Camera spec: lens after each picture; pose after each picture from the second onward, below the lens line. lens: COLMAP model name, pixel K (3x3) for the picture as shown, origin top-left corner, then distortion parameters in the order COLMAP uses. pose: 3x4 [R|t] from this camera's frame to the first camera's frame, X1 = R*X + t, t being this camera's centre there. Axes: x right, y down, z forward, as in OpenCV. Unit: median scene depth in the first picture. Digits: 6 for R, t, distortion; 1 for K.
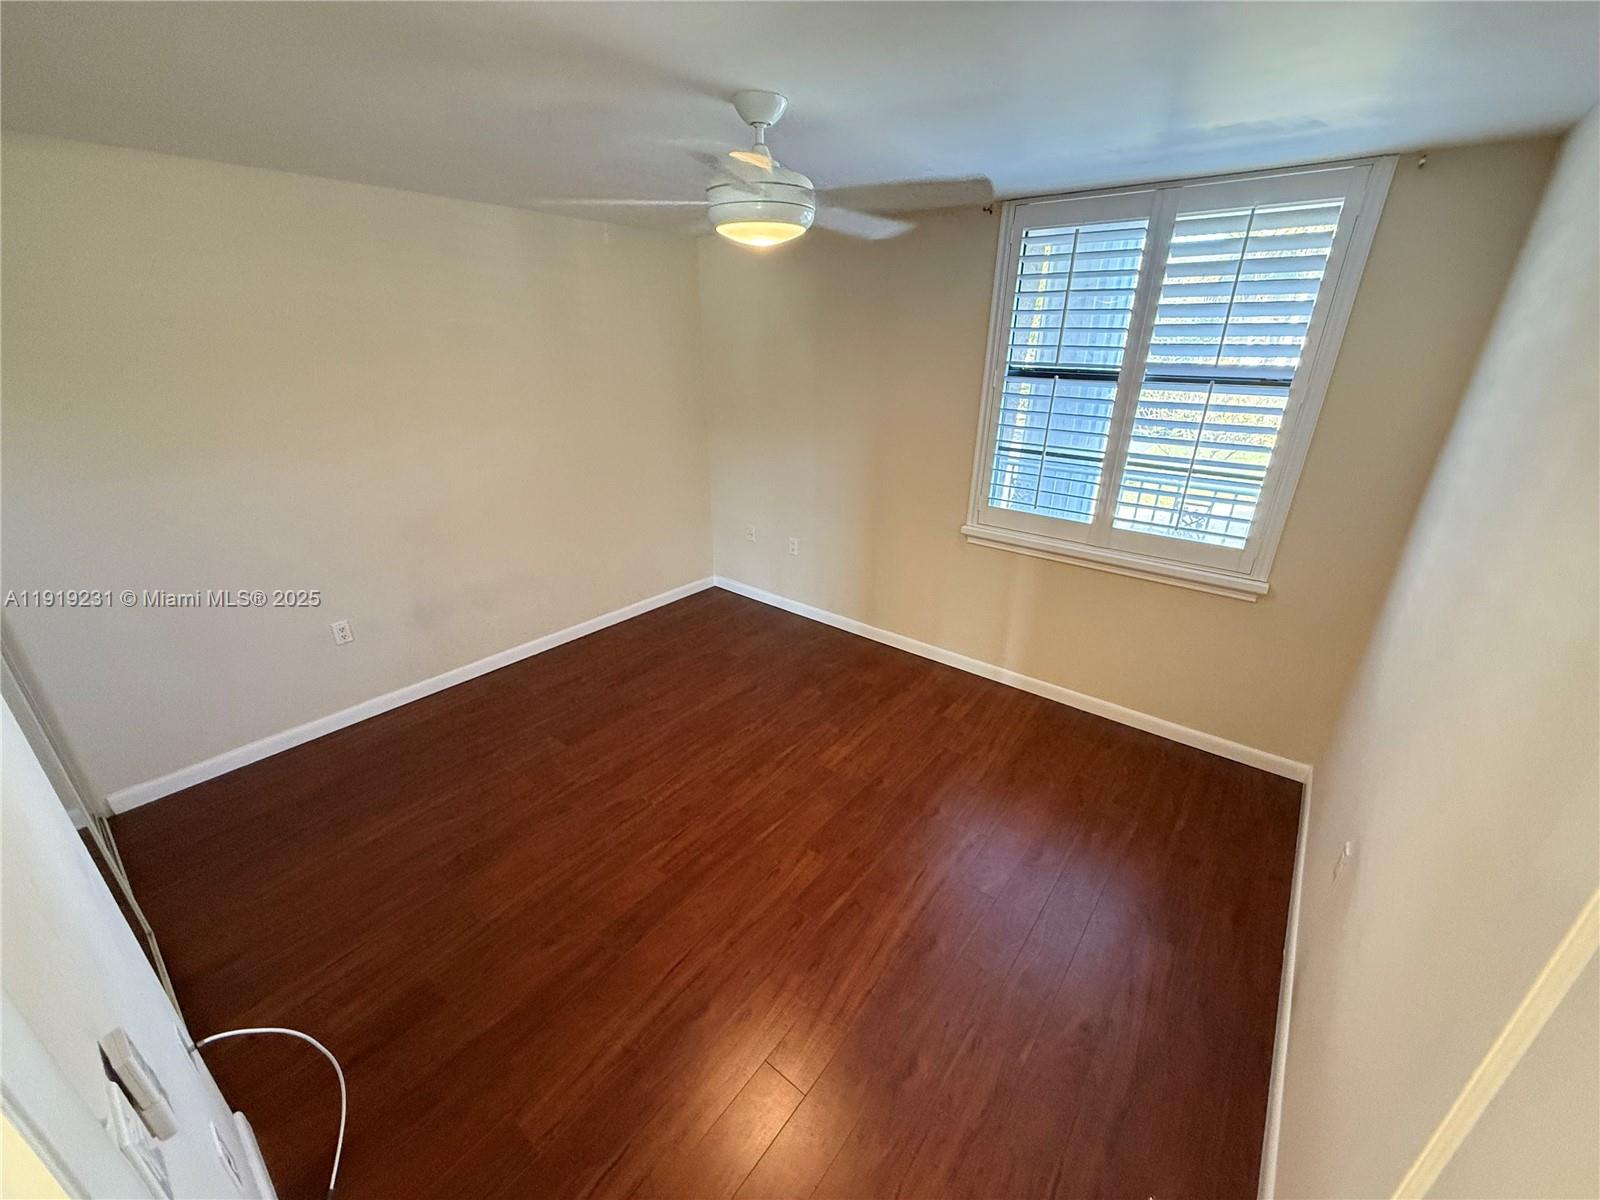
lens RADIAL K [[636.4, 0, 801.8], [0, 636.4, 603.7], [0, 0, 1]] dist [0.000203, 0.000717]
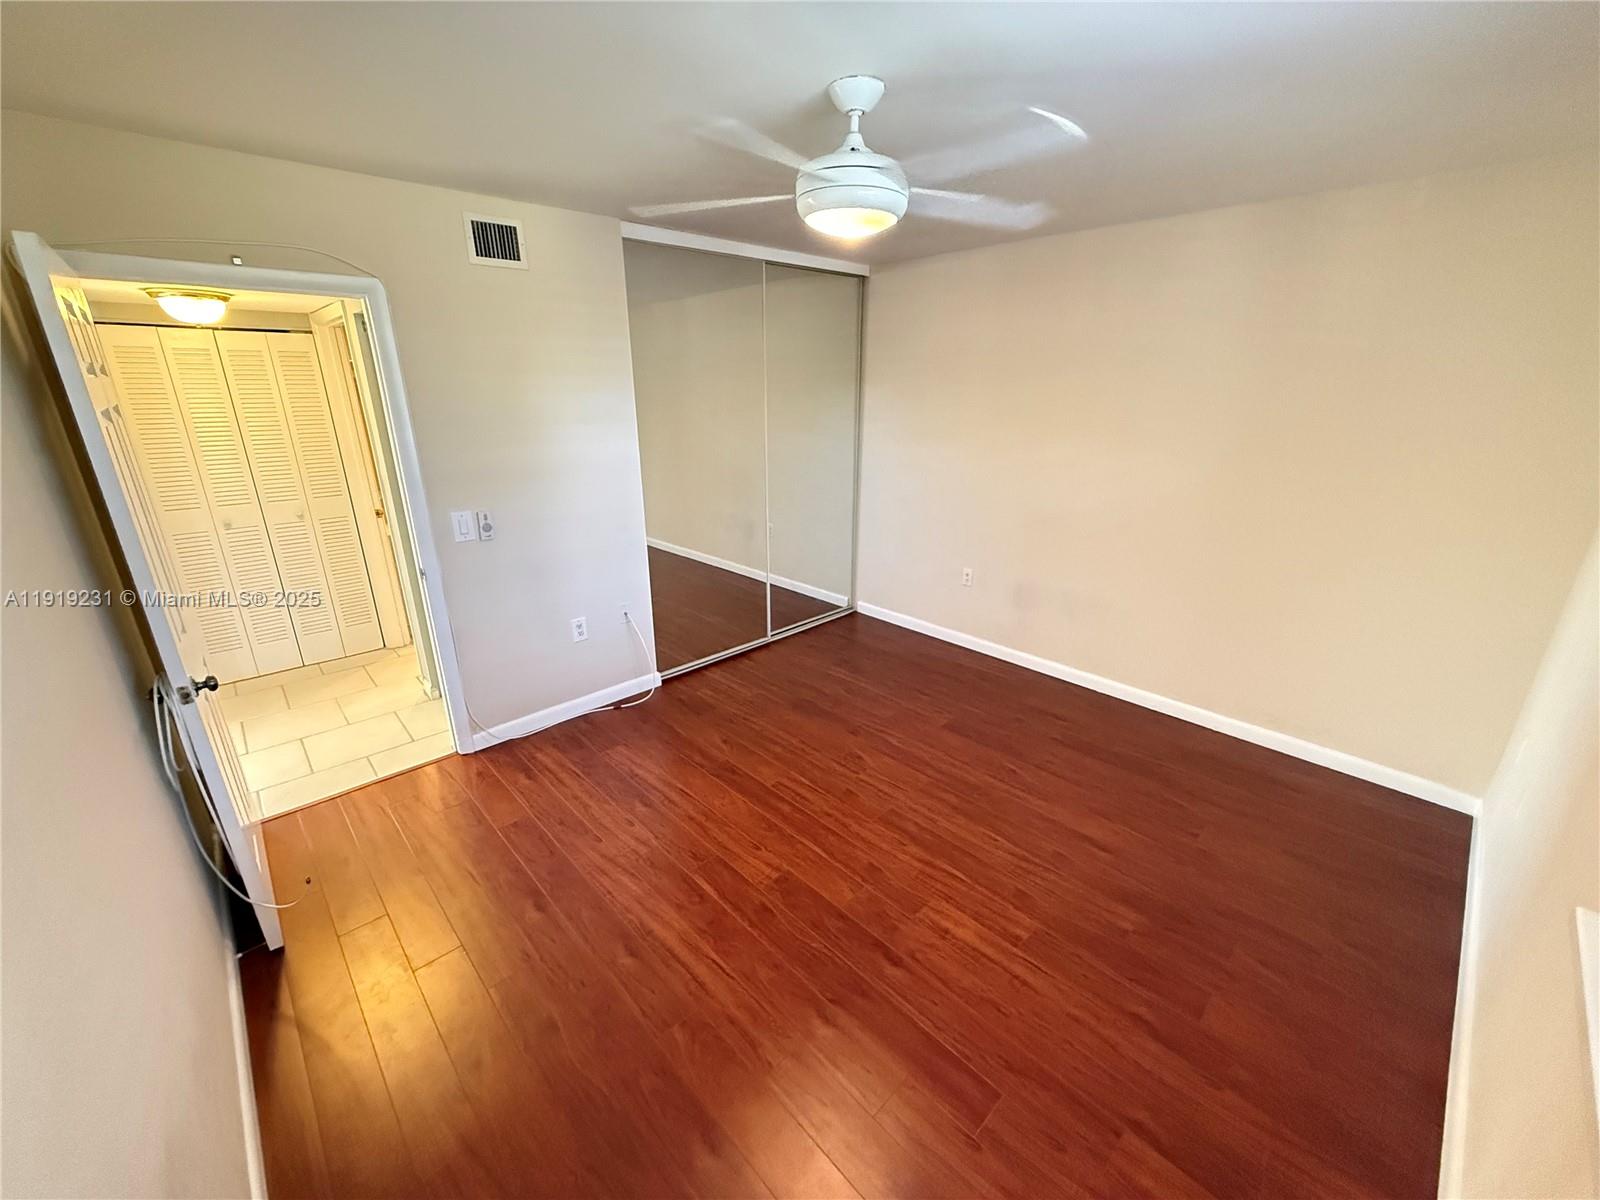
lens RADIAL K [[636.4, 0, 803.8], [0, 636.4, 597.8], [0, 0, 1]] dist [0.000203, 0.000717]
pose [[-0.128218, 0.315504, -0.940222, 0.776858], [-0.388813, 0.856159, 0.340317, -0.307199], [0.912351, 0.409206, 0.012897, 0.855264]]
